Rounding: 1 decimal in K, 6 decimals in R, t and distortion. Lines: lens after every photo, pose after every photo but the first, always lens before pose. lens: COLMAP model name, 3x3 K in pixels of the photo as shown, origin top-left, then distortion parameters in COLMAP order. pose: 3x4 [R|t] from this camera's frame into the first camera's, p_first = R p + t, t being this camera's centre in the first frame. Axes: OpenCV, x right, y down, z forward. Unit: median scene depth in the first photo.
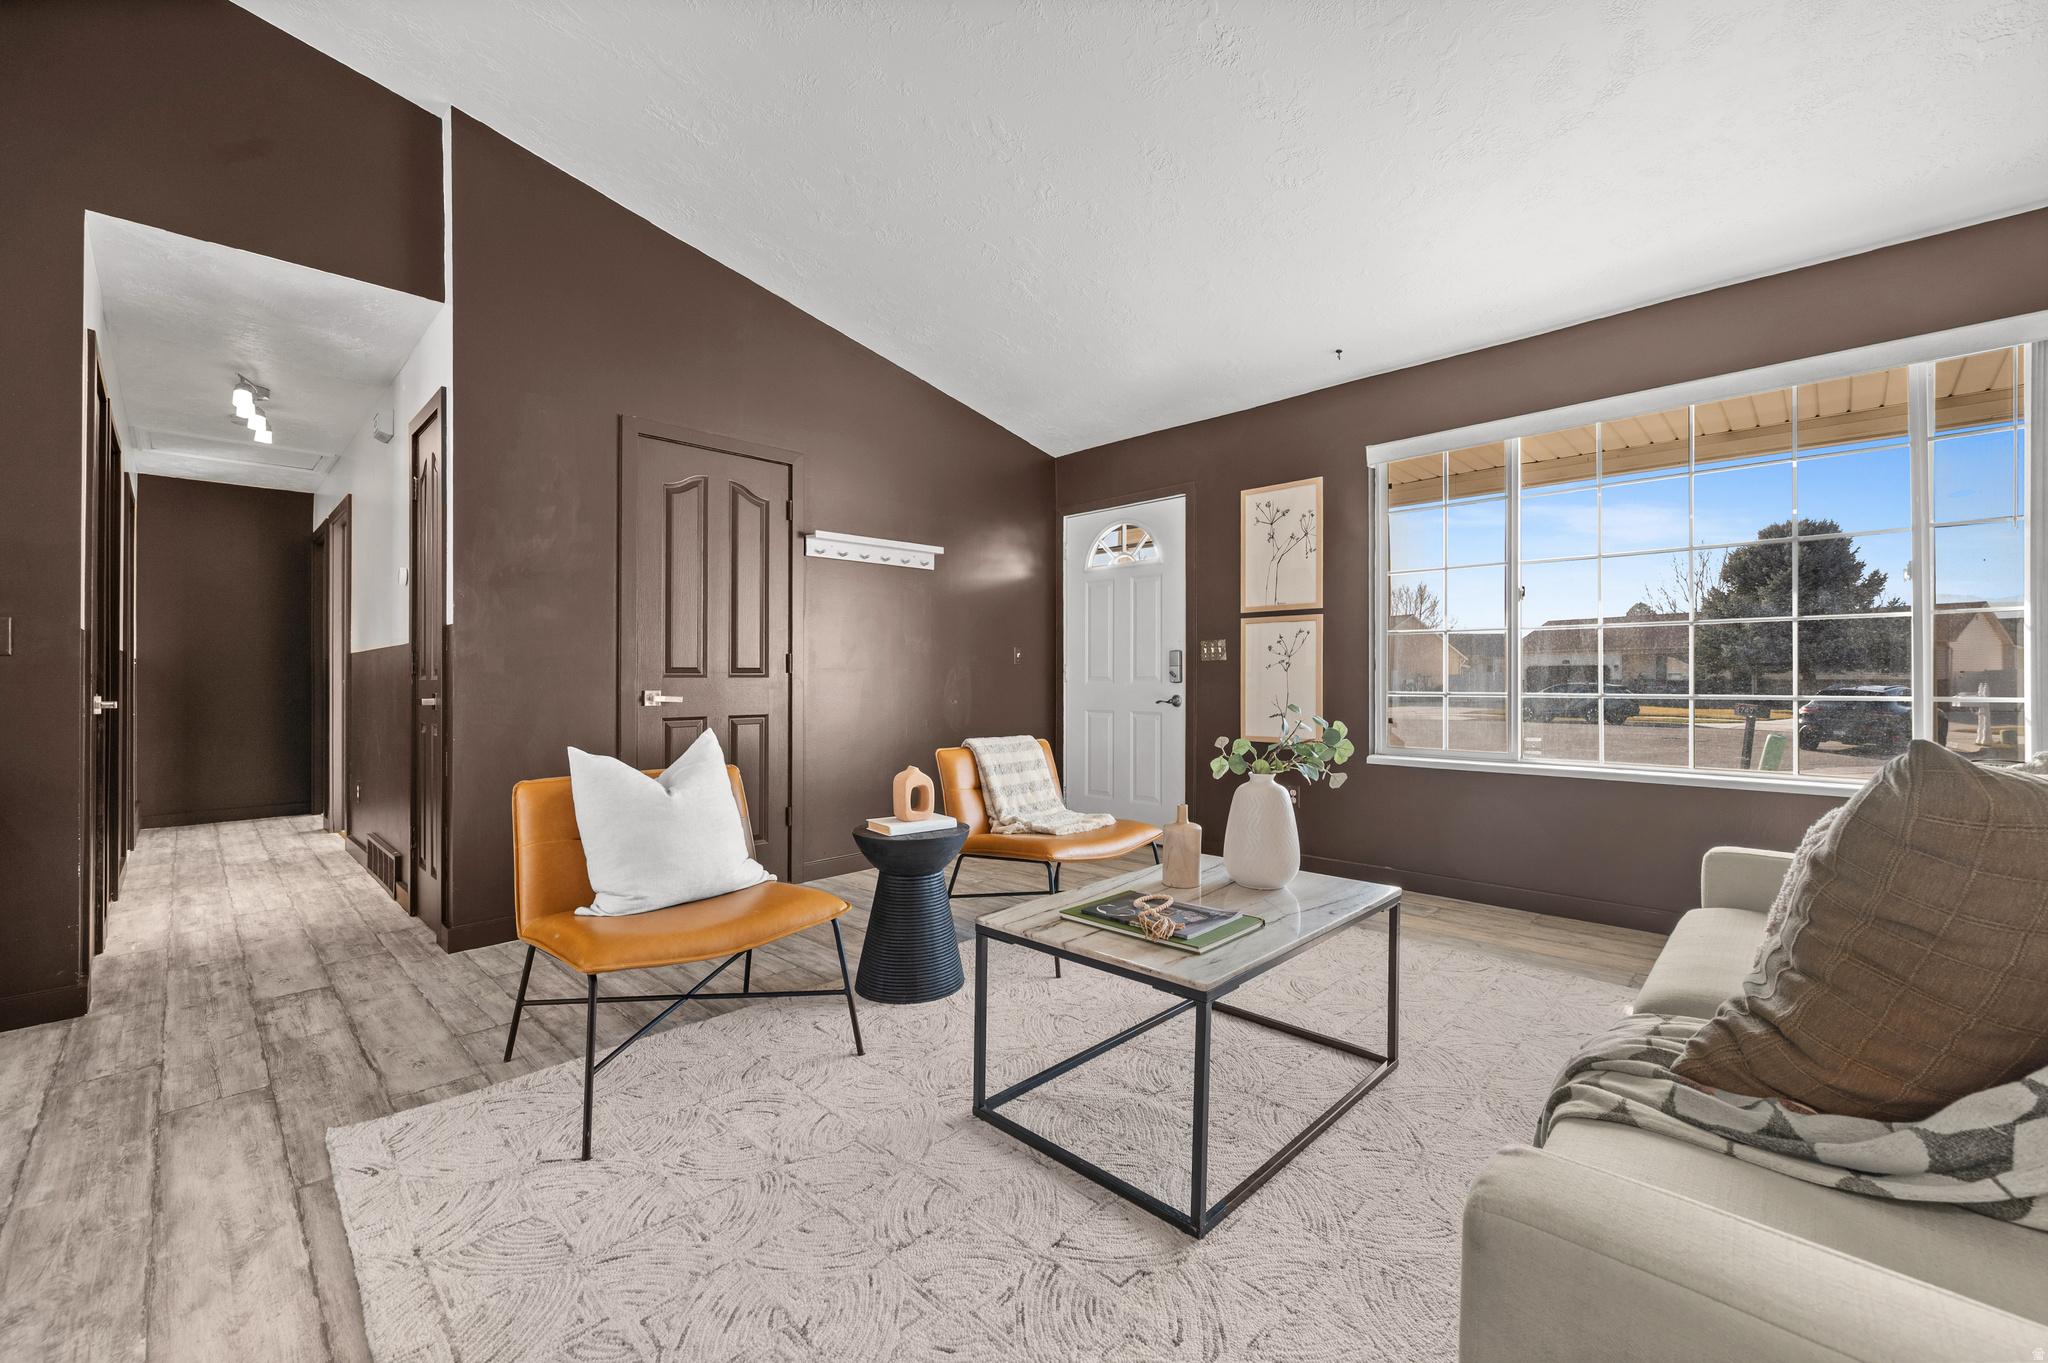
lens RADIAL K [[815.5, 0, 1012.5], [0, 815.5, 669.8], [0, 0, 1]] dist [-0.002429, -0.000505]
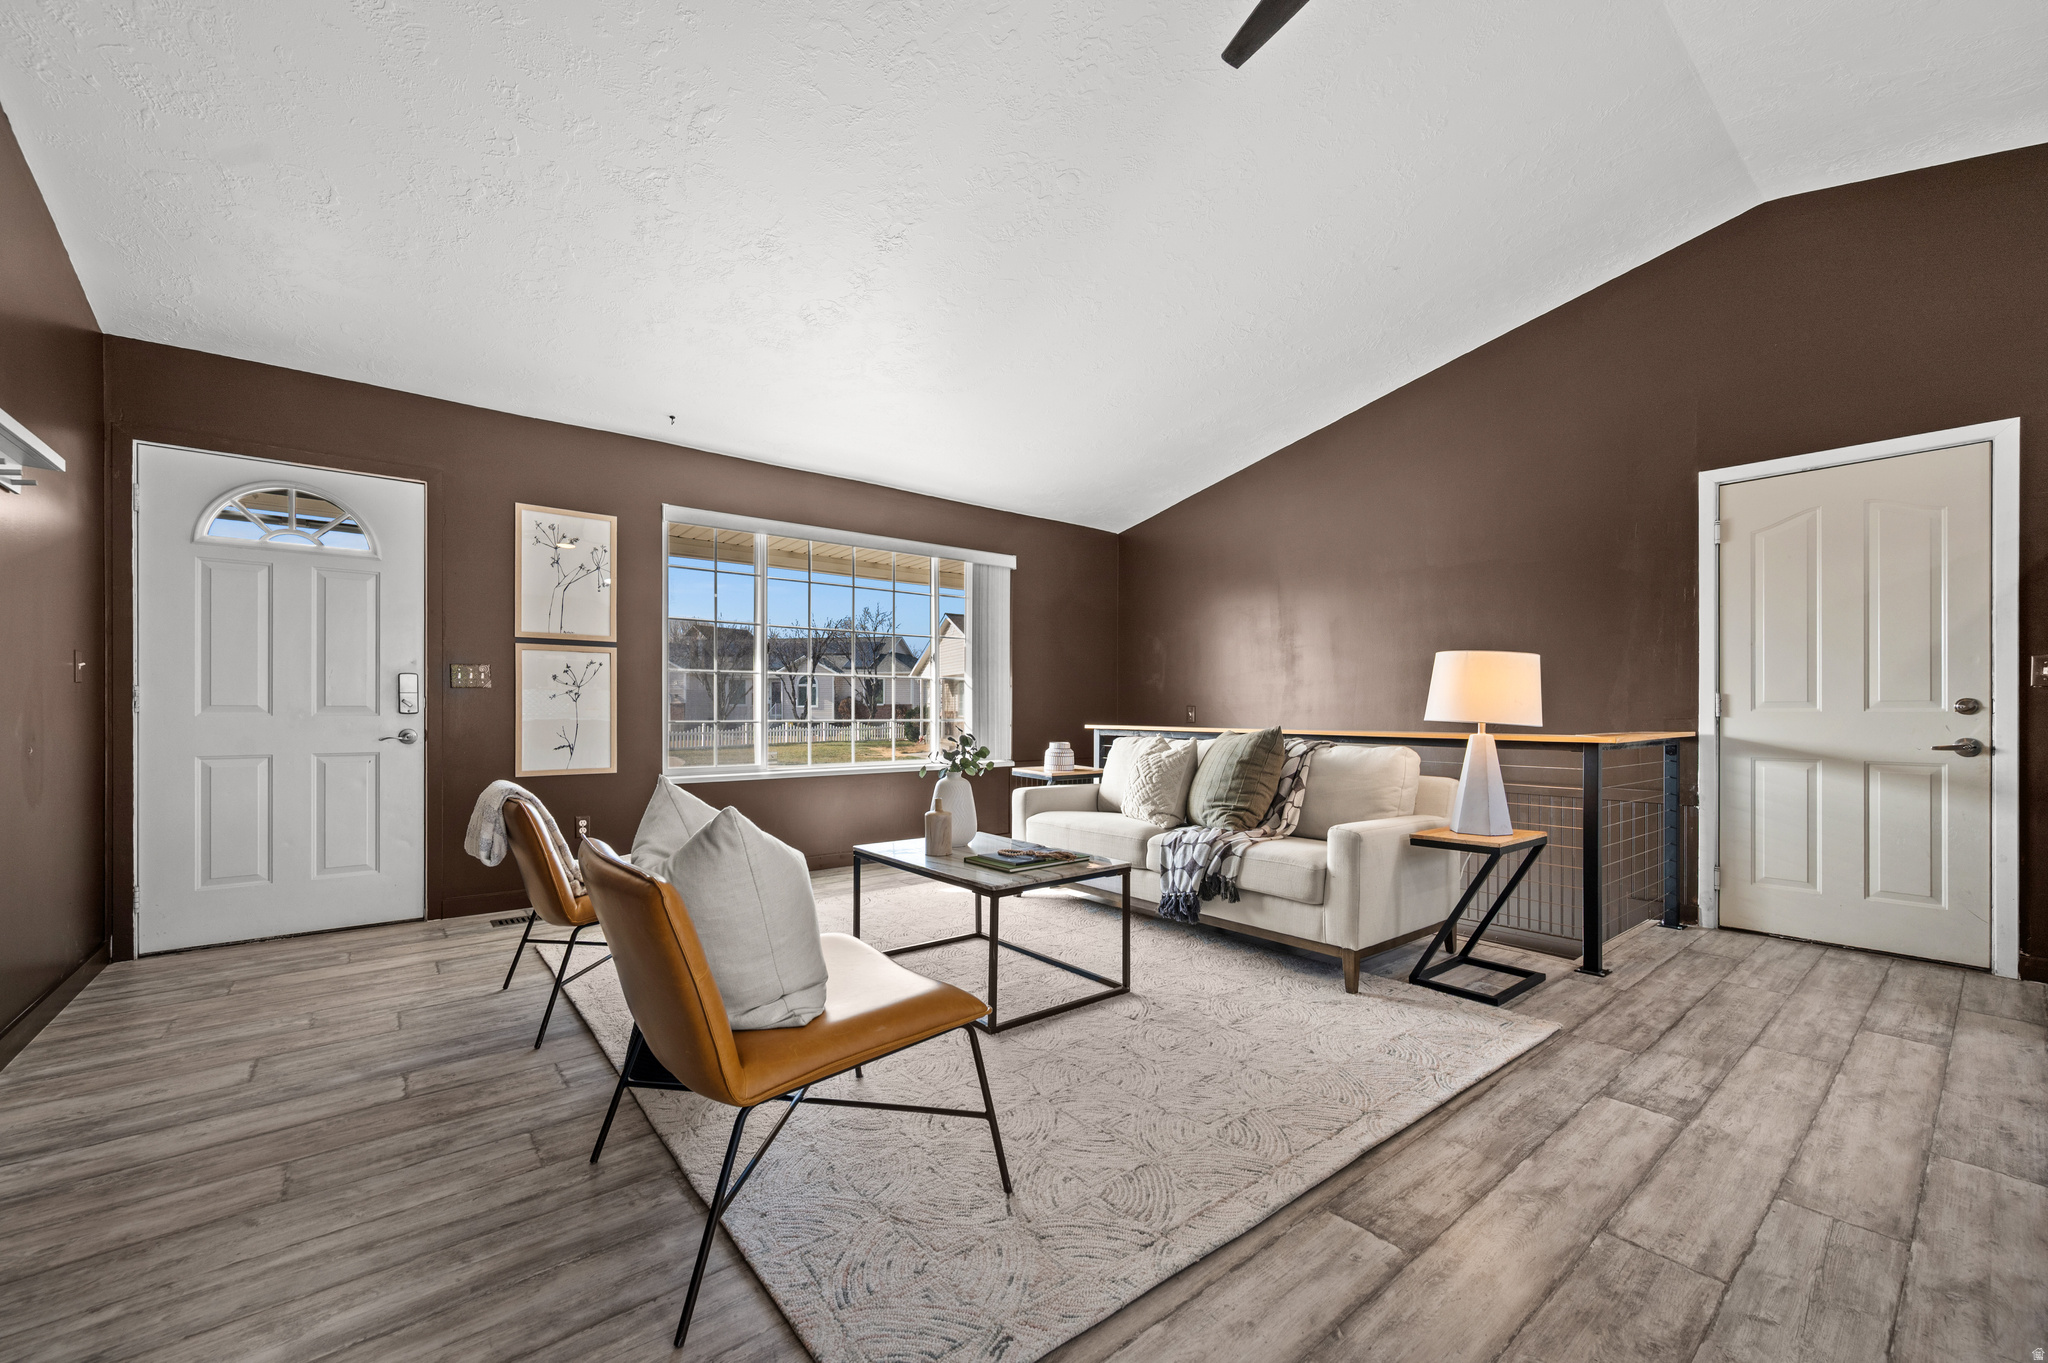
lens RADIAL K [[815.5, 0, 1036.6], [0, 815.5, 708.6], [0, 0, 1]] dist [-0.002429, -0.000505]
pose [[0.099921, 0.001171, 0.994995, -0.581837], [-0.009799, 0.999952, -0.000193, 0.004732], [-0.994947, -0.009730, 0.099928, 0.337655]]
